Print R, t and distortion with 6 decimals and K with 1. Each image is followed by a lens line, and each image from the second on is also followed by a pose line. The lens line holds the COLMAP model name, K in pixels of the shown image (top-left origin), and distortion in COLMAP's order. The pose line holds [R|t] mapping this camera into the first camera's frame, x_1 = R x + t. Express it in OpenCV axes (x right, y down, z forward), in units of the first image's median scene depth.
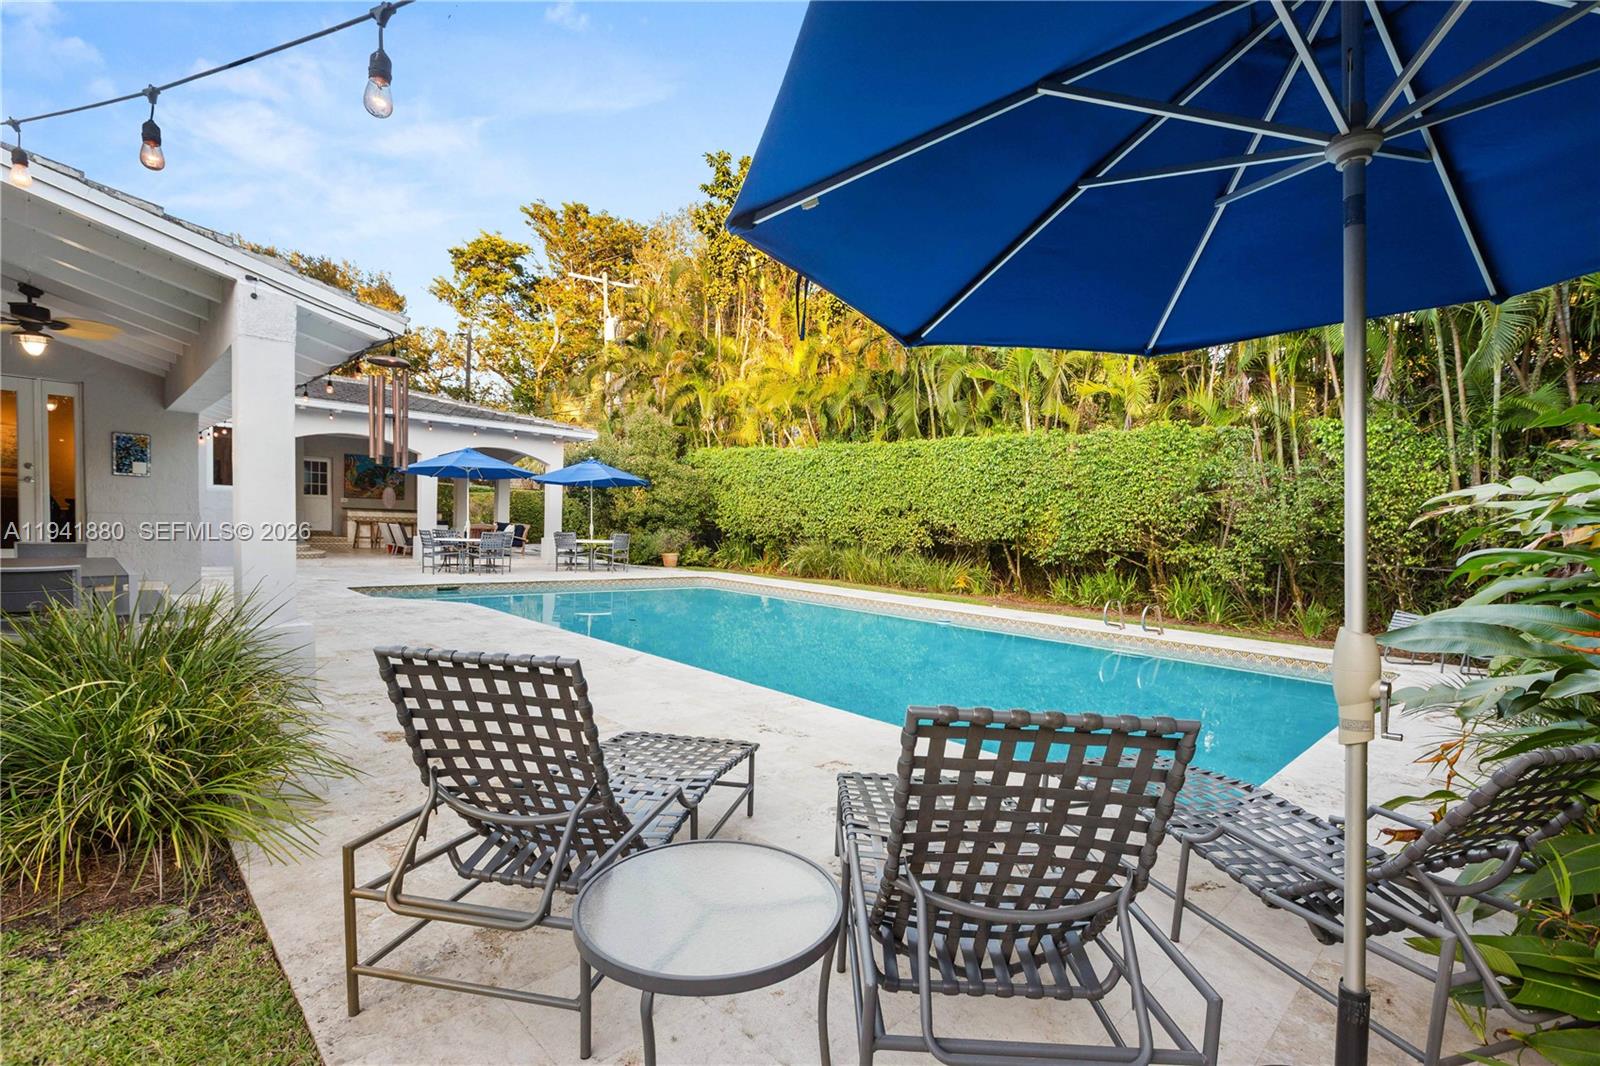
lens RADIAL K [[761.6, 0, 804.0], [0, 761.6, 560.0], [0, 0, 1]] dist [0.001217, -0.000029]
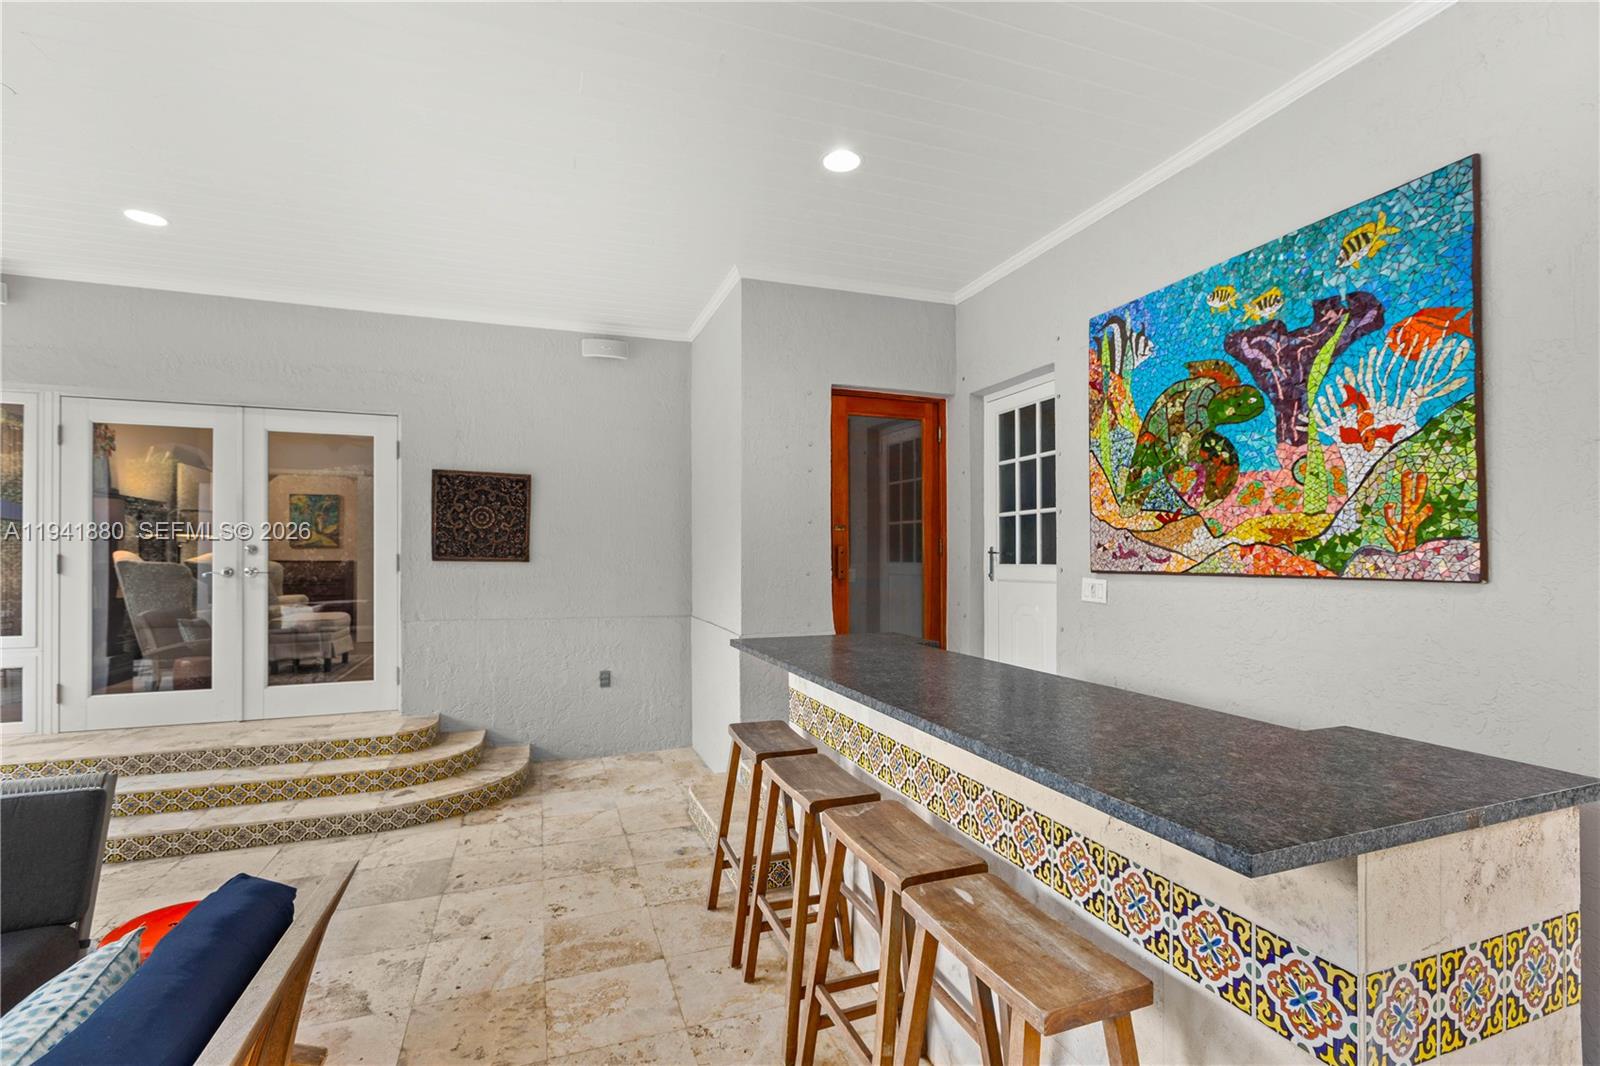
lens RADIAL K [[728.3, 0, 812.1], [0, 728.3, 549.5], [0, 0, 1]] dist [0.000755, -0.000112]
pose [[-0.398235, -0.051575, -0.915832, -0.438891], [-0.067367, 0.997366, -0.026874, -0.080970], [0.914806, 0.050994, -0.400661, 1.033170]]
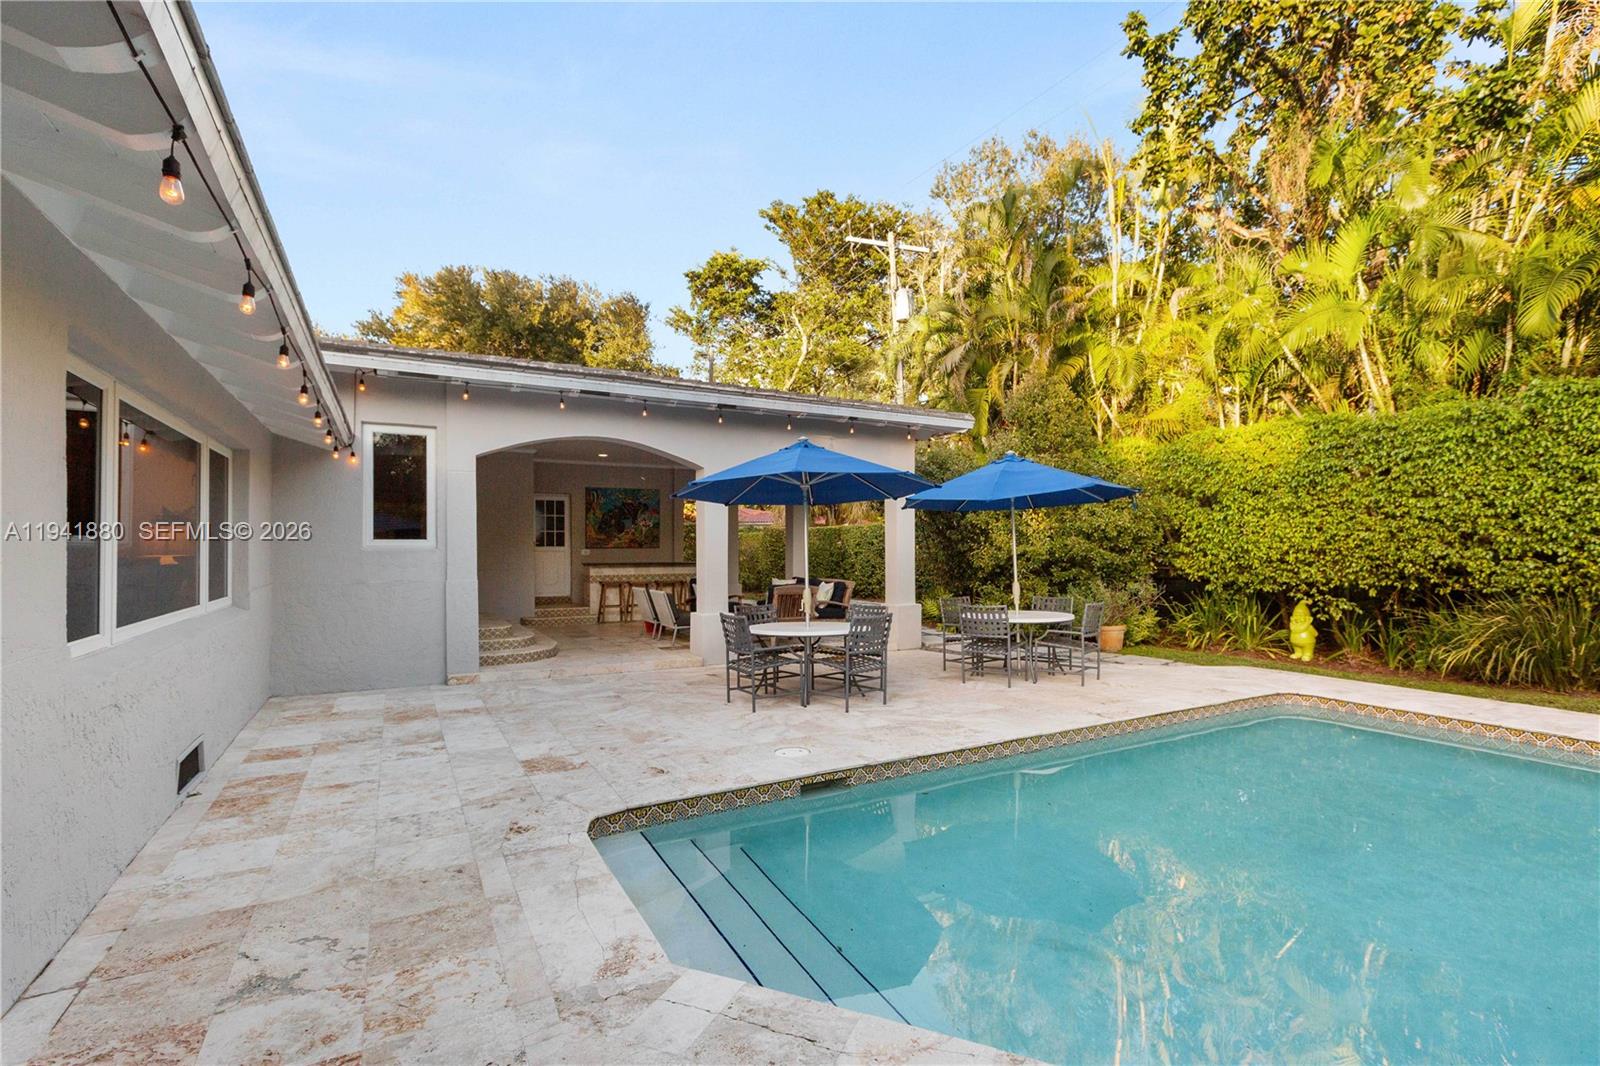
lens RADIAL K [[729.0, 0, 773.3], [0, 729.0, 541.6], [0, 0, 1]] dist [0.000758, -0.000275]
pose [[0.956244, -0.045270, -0.289048, -0.242293], [0.026040, 0.997205, -0.070035, -0.036828], [0.291411, 0.059443, 0.954749, 0.406980]]
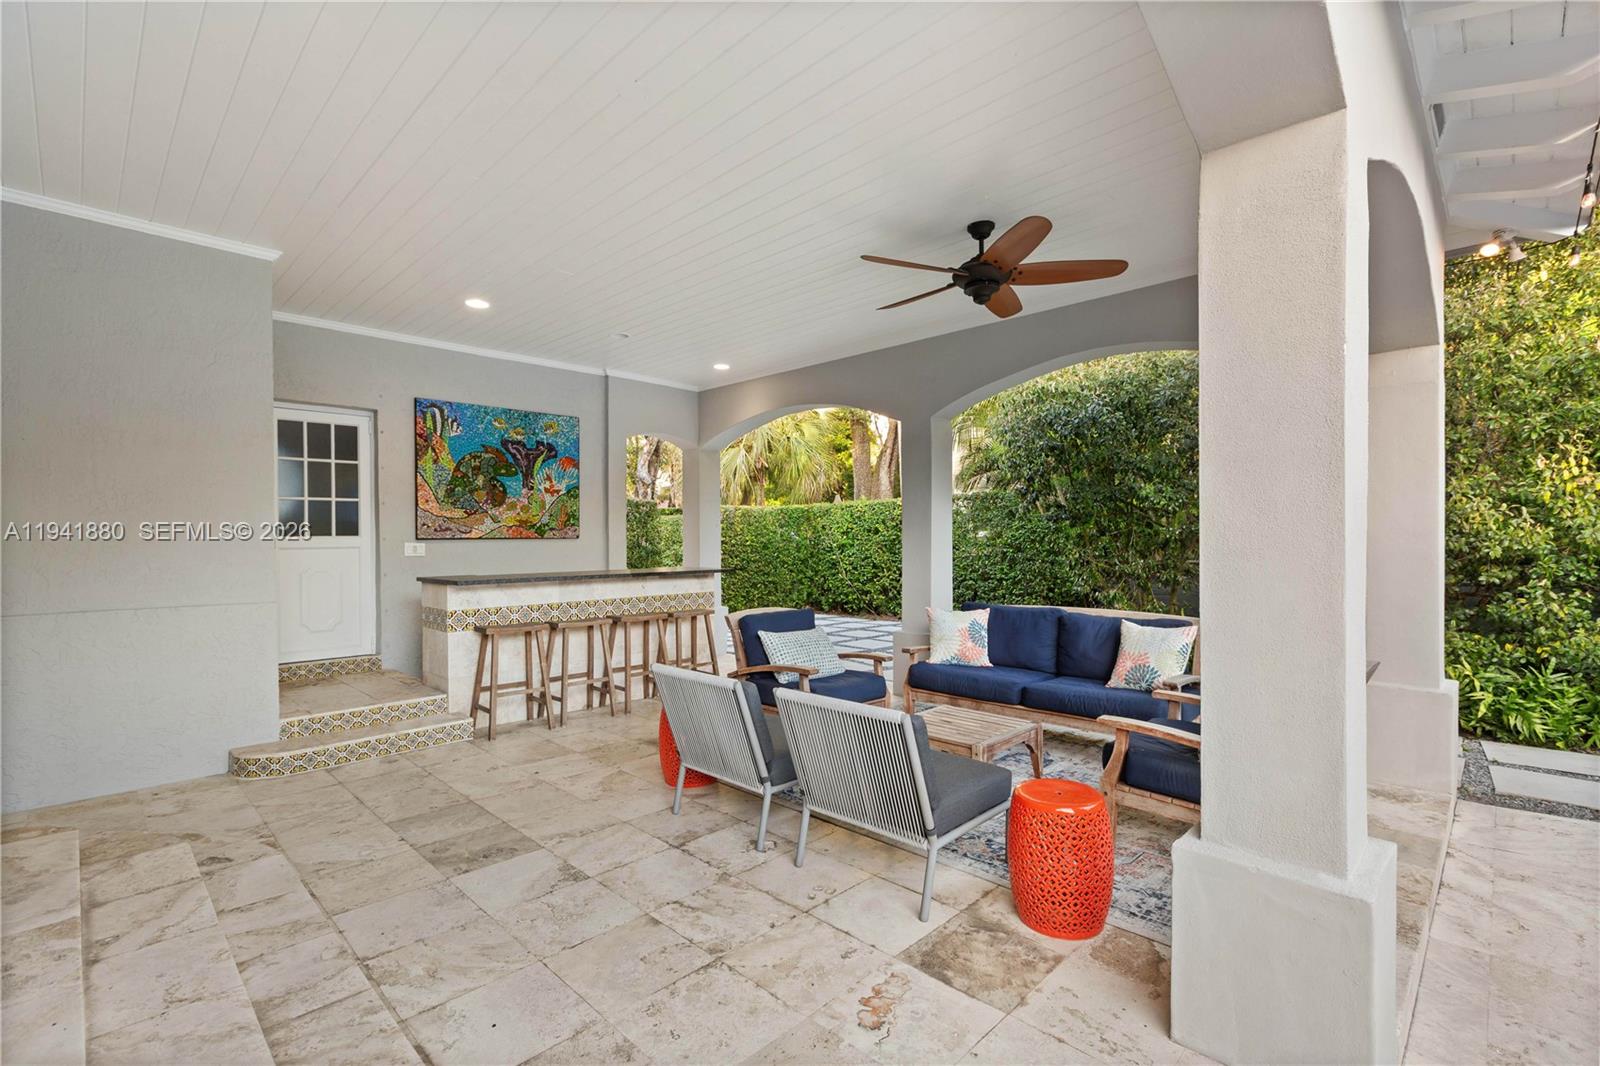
lens RADIAL K [[716.7, 0, 794.1], [0, 716.7, 538.4], [0, 0, 1]] dist [-0.001601, -0.000218]
pose [[0.998465, -0.050111, 0.023588, -0.469625], [0.051310, 0.997257, -0.053340, -0.061273], [-0.020850, 0.054468, 0.998298, 0.727375]]
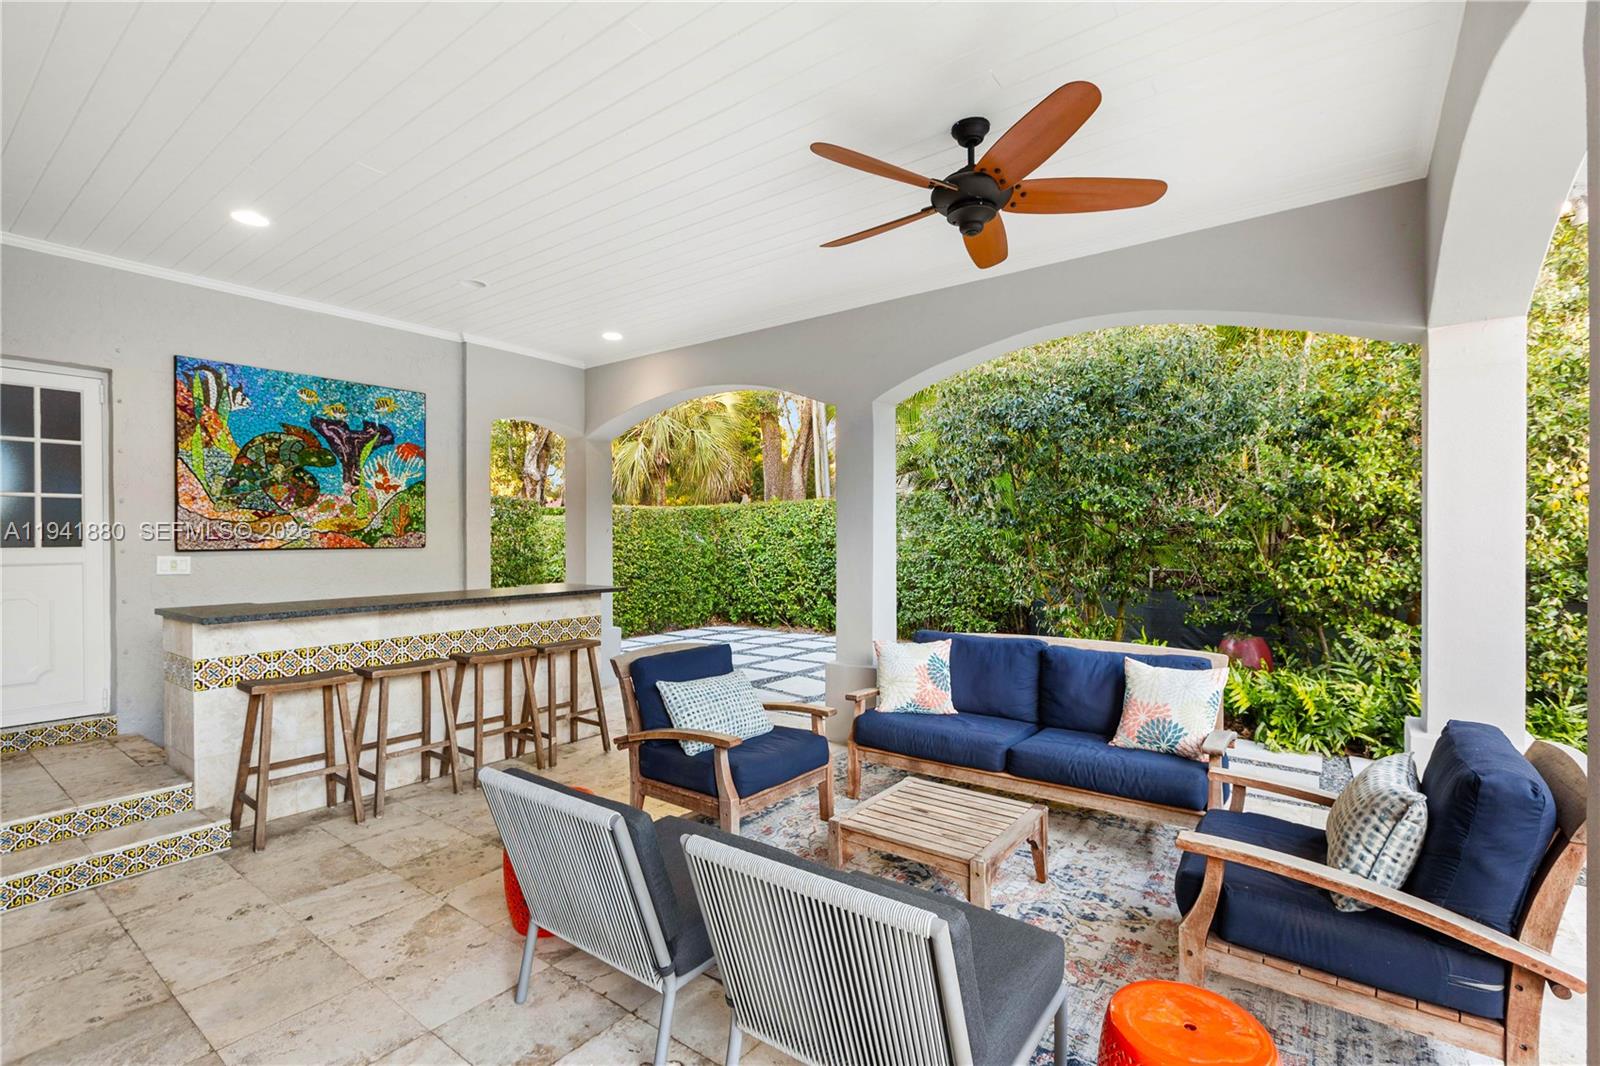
lens RADIAL K [[717.1, 0, 800.0], [0, 717.1, 533.0], [0, 0, 1]] dist [0.000337, -0.000591]
pose [[0.984781, -0.047945, 0.167054, -0.470496], [0.057390, 0.996988, -0.052174, -0.068256], [-0.164049, 0.060967, 0.984566, 0.784571]]
